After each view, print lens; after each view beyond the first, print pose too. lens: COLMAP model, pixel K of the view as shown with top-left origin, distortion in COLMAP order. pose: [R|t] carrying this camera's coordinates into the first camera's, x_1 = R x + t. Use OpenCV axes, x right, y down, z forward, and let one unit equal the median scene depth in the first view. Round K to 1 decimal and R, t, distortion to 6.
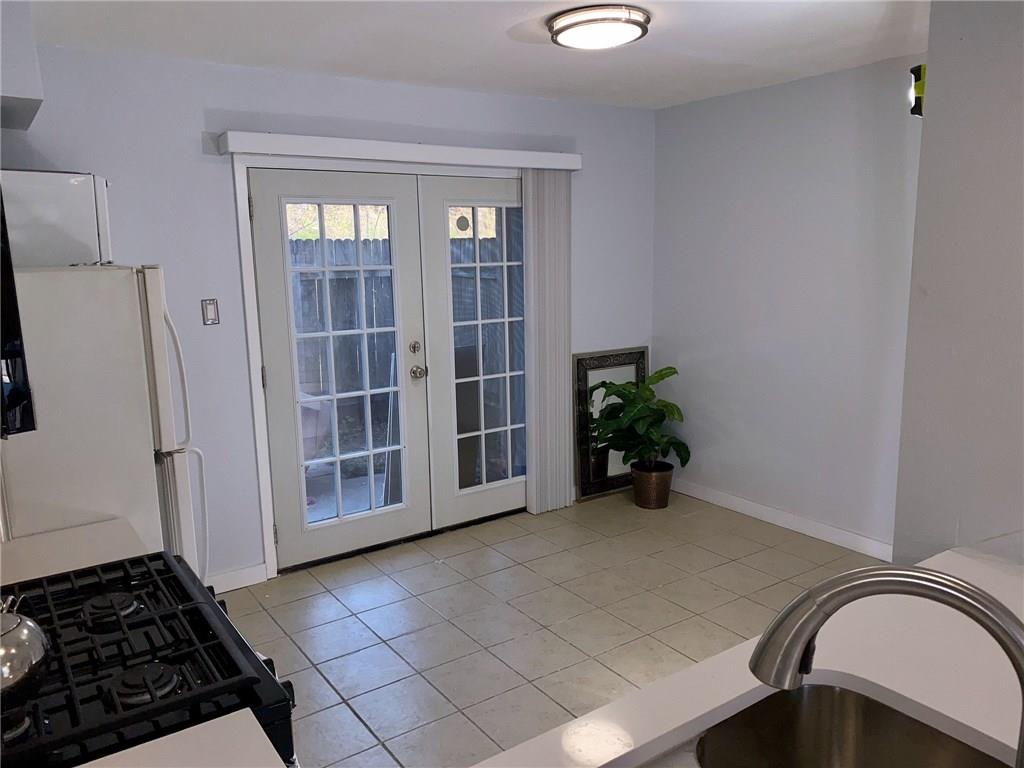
lens RADIAL K [[774.7, 0, 505.2], [0, 774.7, 388.0], [0, 0, 1]] dist [0.045599, -0.061837]
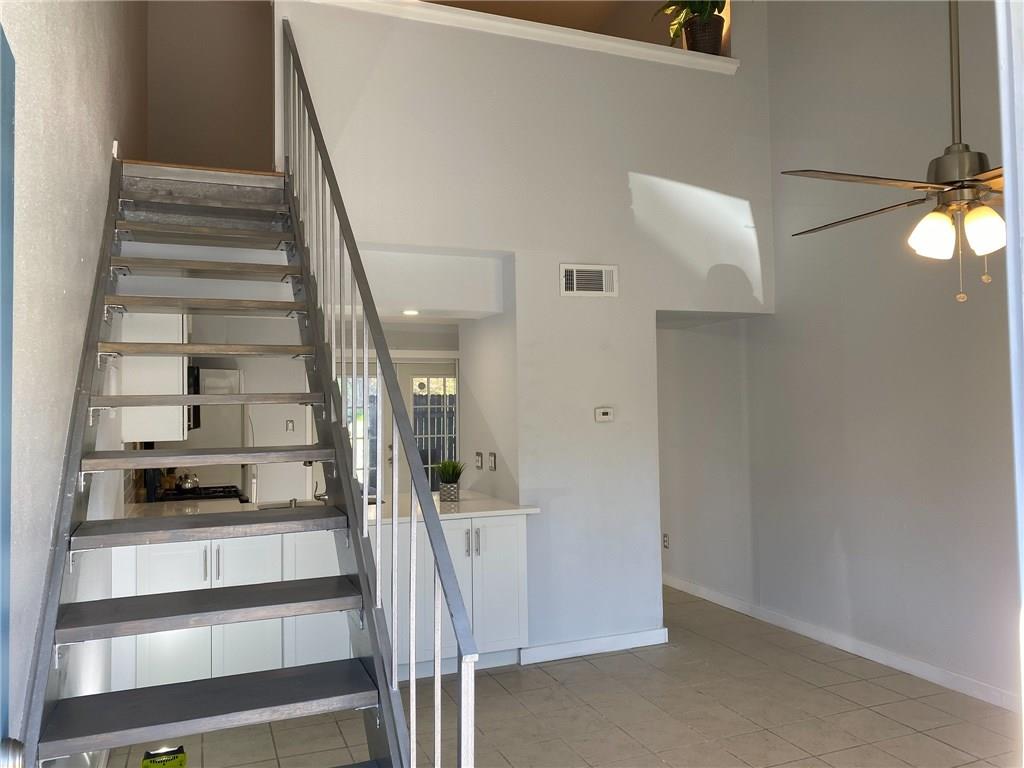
lens RADIAL K [[774.7, 0, 515.2], [0, 774.7, 384.1], [0, 0, 1]] dist [0.045599, -0.061837]
pose [[0.978627, 0.003064, -0.205621, 0.593419], [-0.045515, 0.978318, -0.202046, 0.172445], [0.200544, 0.207087, 0.957547, -0.850826]]
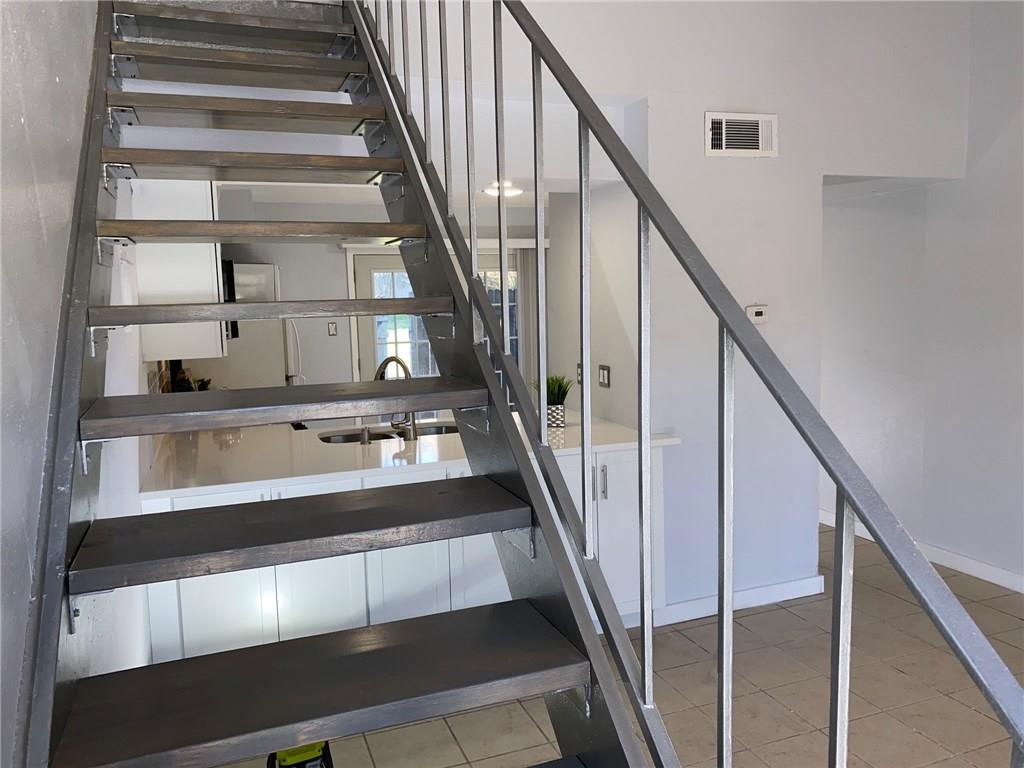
lens RADIAL K [[774.7, 0, 510.5], [0, 774.7, 375.5], [0, 0, 1]] dist [0.045599, -0.061837]
pose [[0.973059, 0.015412, -0.230042, 0.419725], [-0.033781, 0.996526, -0.076124, 0.125728], [0.228069, 0.081844, 0.970199, -0.637780]]
